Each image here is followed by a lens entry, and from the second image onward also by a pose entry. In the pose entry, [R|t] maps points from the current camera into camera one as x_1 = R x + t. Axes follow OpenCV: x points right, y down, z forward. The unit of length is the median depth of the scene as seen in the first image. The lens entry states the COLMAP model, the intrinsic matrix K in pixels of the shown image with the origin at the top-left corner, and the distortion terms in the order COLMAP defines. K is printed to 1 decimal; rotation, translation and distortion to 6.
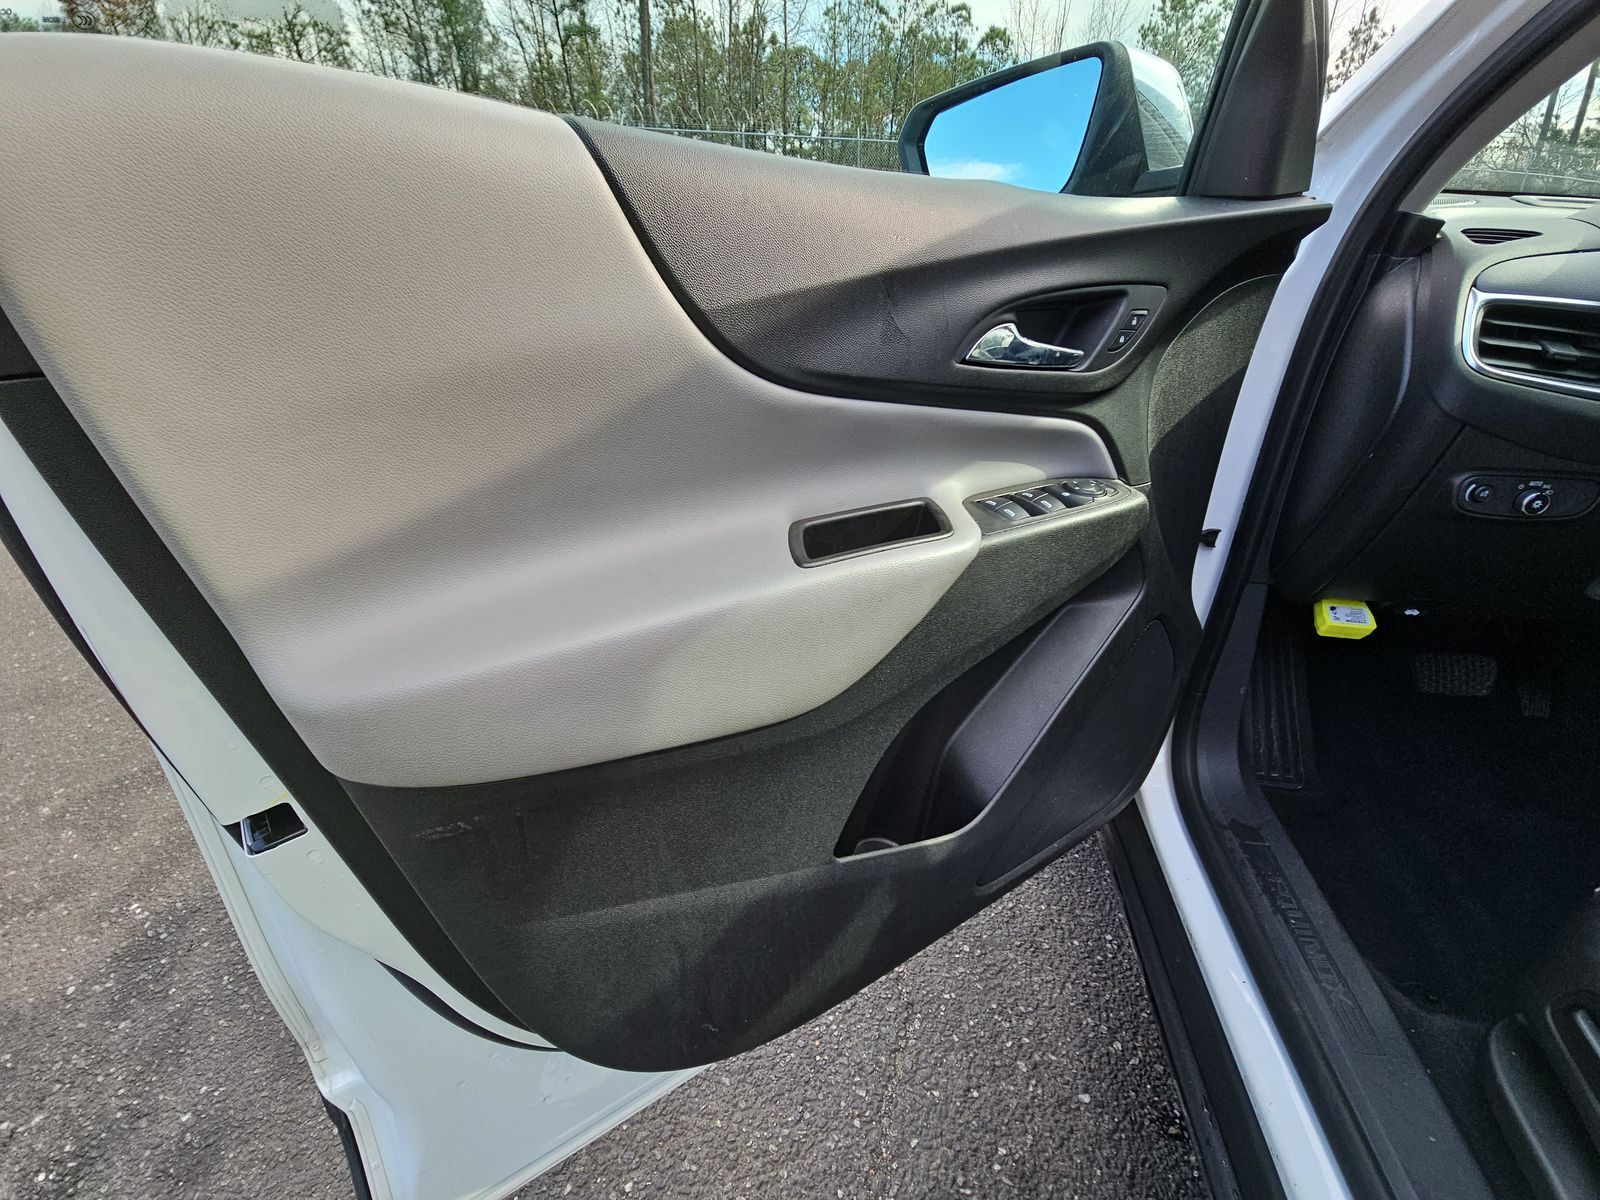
lens RADIAL K [[660.7, 0, 828.8], [0, 660.7, 610.2], [0, 0, 1]] dist [0.050598, -0.023904]
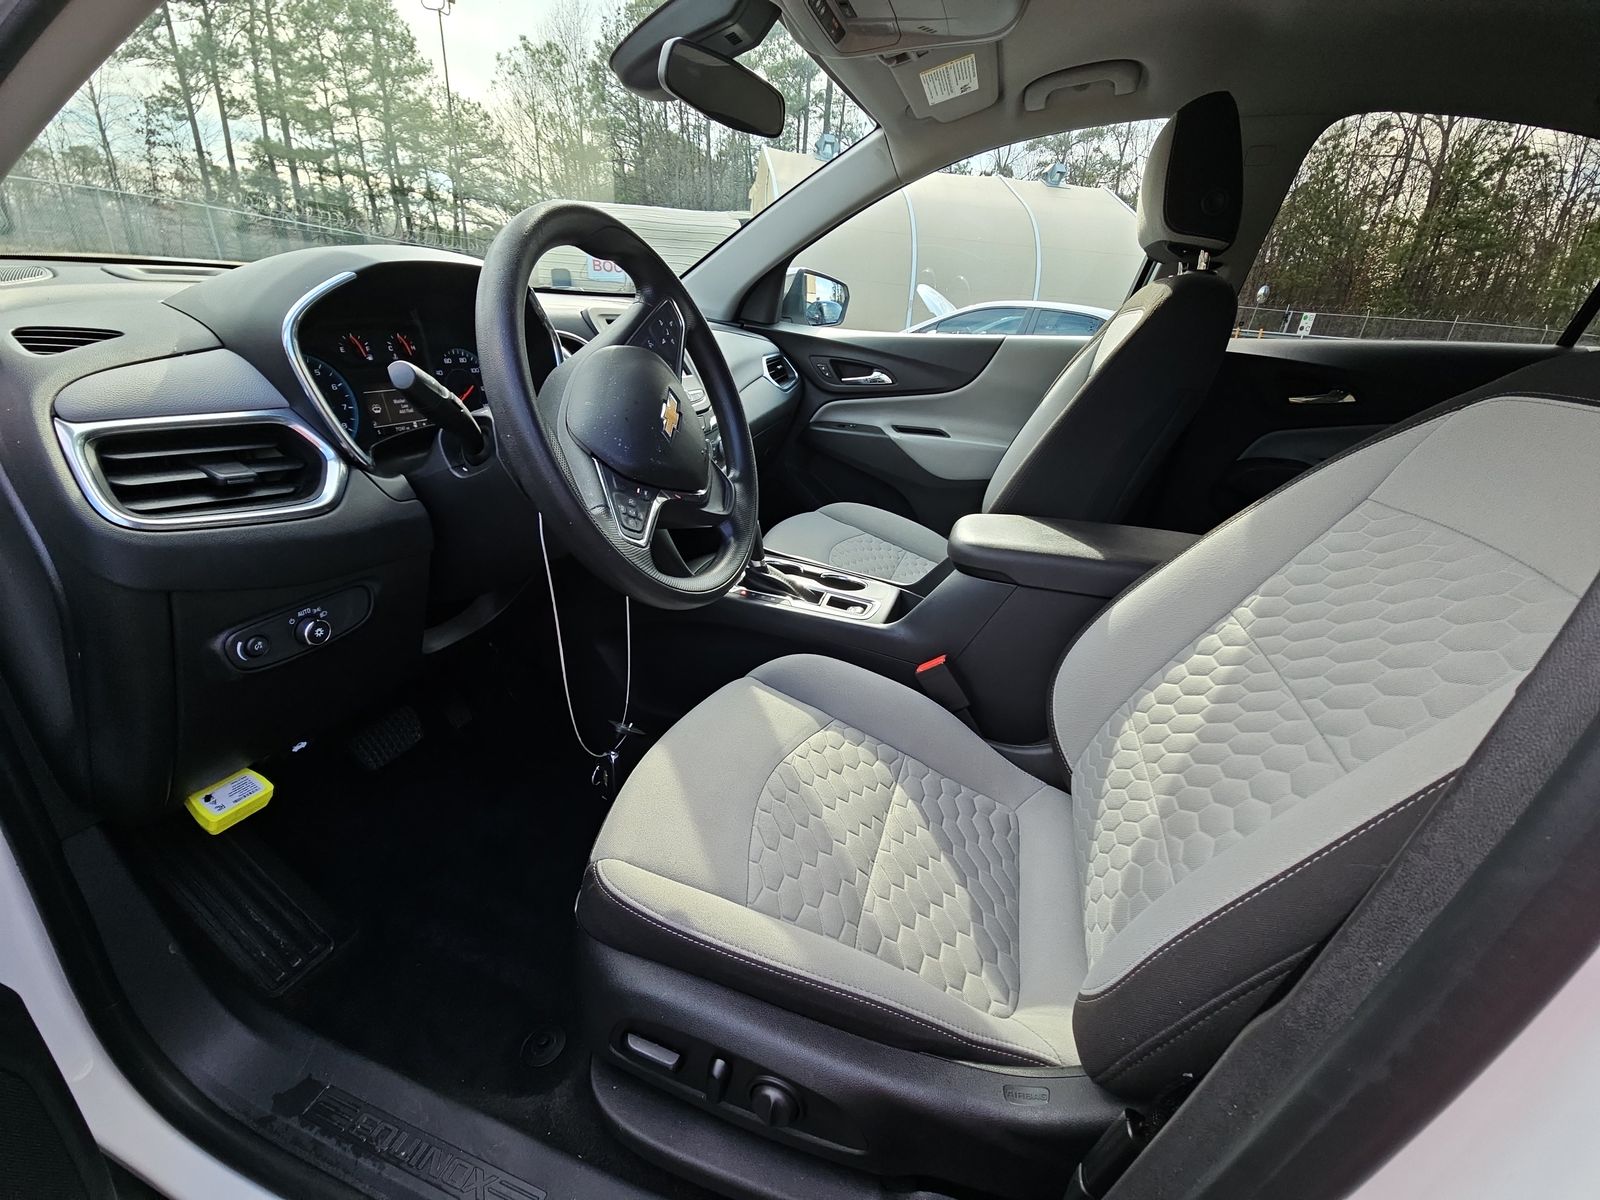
lens RADIAL K [[652.2, 0, 802.4], [0, 652.2, 598.1], [0, 0, 1]] dist [0.015497, -0.010930]
pose [[0.187269, -0.381180, 0.905335, 0.293345], [0.405975, 0.869280, 0.282023, -0.134651], [-0.894491, 0.314729, 0.317539, 0.101349]]
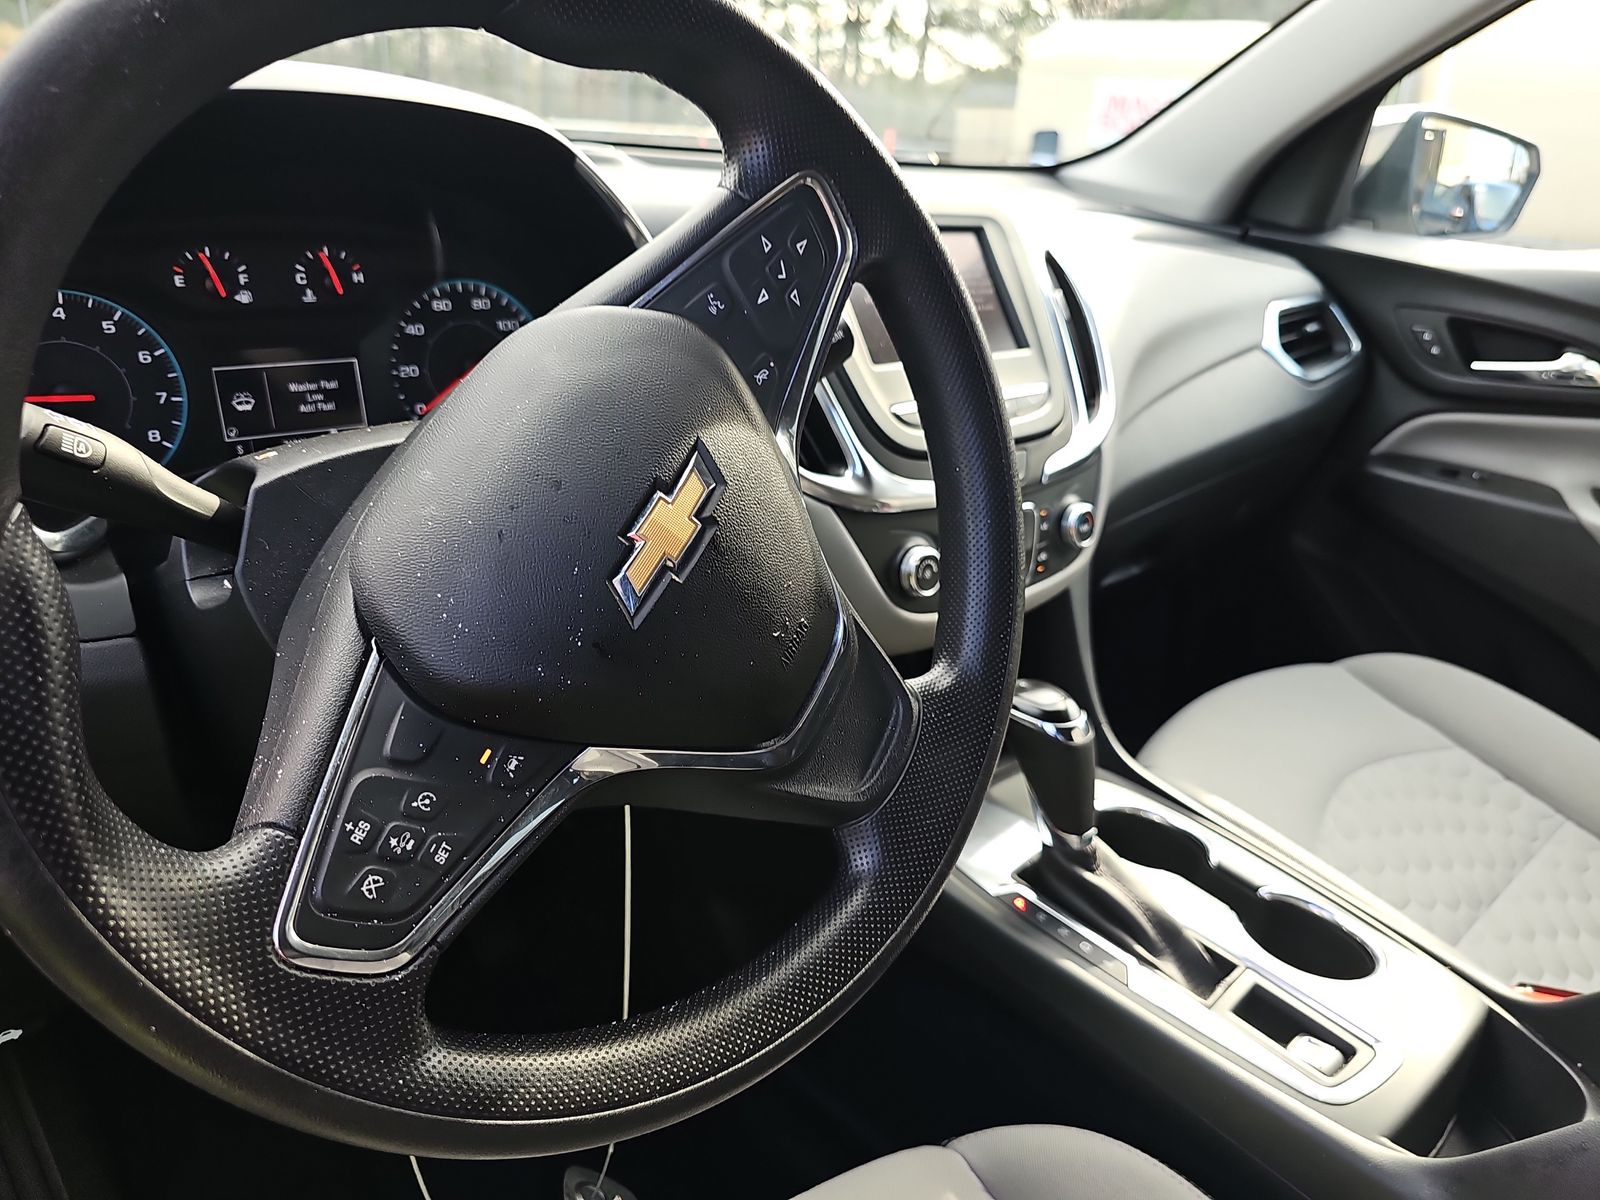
lens RADIAL K [[1090.2, 0, 823.2], [0, 1090.2, 605.7], [0, 0, 1]] dist [-0.003282, -0.002404]
pose [[0.646512, -0.251567, 0.720234, 0.757869], [0.299299, 0.952020, 0.063863, -0.147936], [-0.701742, 0.174277, 0.690786, 0.093269]]
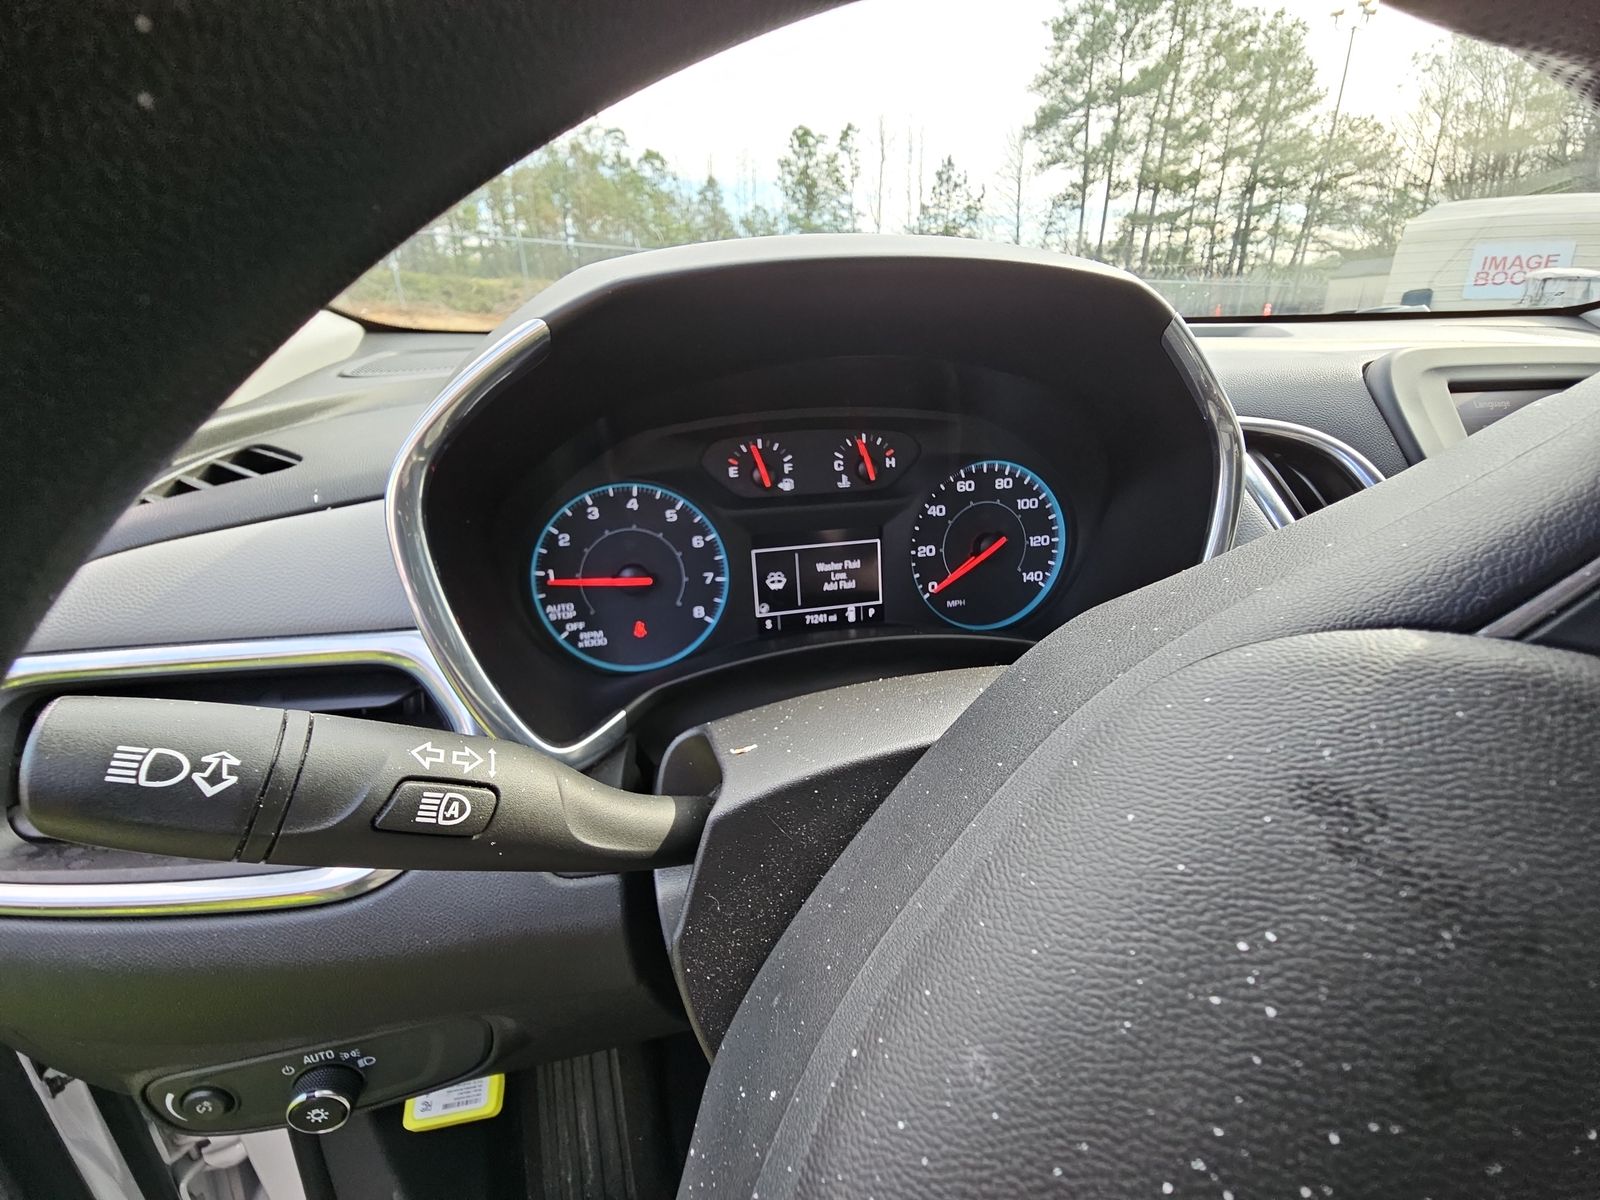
lens RADIAL K [[652.2, 0, 802.4], [0, 652.2, 598.1], [0, 0, 1]] dist [0.015497, -0.010930]
pose [[0.938561, -0.143939, 0.313665, 0.918332], [0.178145, 0.980488, -0.083114, -0.279063], [-0.295581, 0.133885, 0.945889, 0.370183]]
